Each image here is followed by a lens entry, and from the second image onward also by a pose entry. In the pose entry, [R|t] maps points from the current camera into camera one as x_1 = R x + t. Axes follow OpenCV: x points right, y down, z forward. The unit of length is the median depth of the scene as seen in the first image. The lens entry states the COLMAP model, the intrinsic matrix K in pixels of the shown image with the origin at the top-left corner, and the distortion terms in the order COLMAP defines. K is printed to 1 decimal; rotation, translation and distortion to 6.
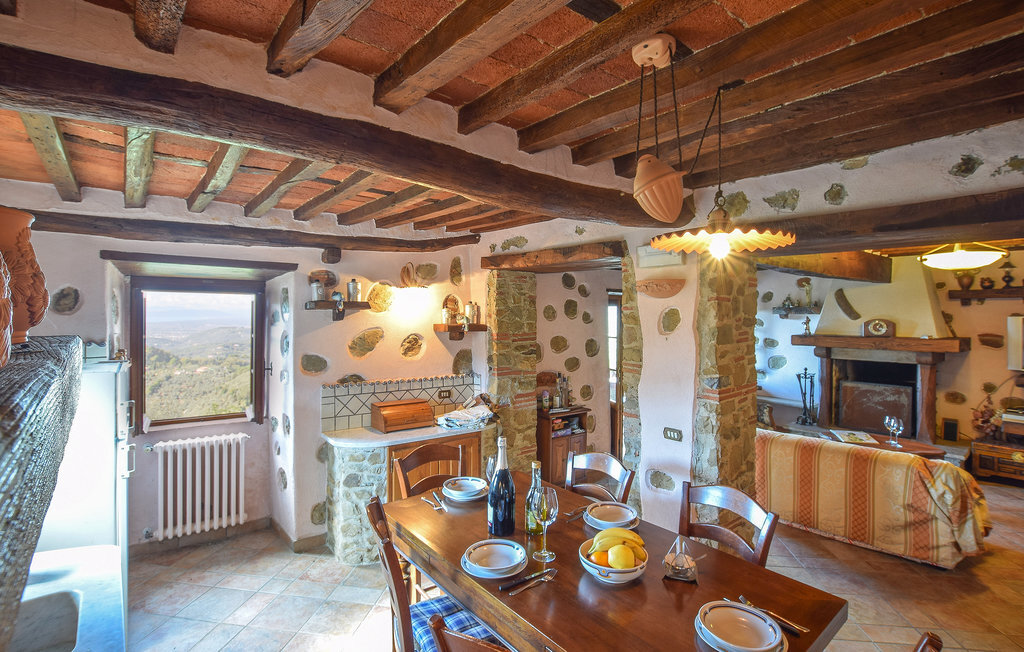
lens RADIAL K [[526.3, 0, 512.8], [0, 526.3, 319.5], [0, 0, 1]] dist [-0.000741, -0.000062]
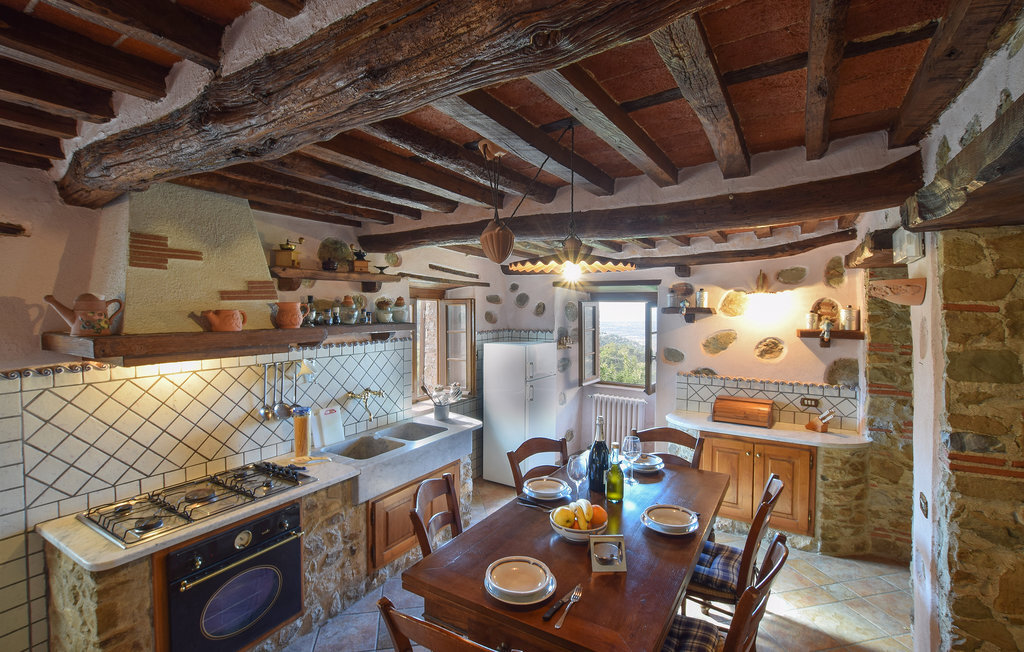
lens RADIAL K [[456.9, 0, 516.3], [0, 456.9, 322.6], [0, 0, 1]] dist [0.001354, 0.000017]
pose [[0.340403, 0.023567, -0.939984, 0.471286], [-0.014802, 0.999696, 0.019704, -0.011894], [0.940163, 0.007206, 0.340648, 0.214183]]
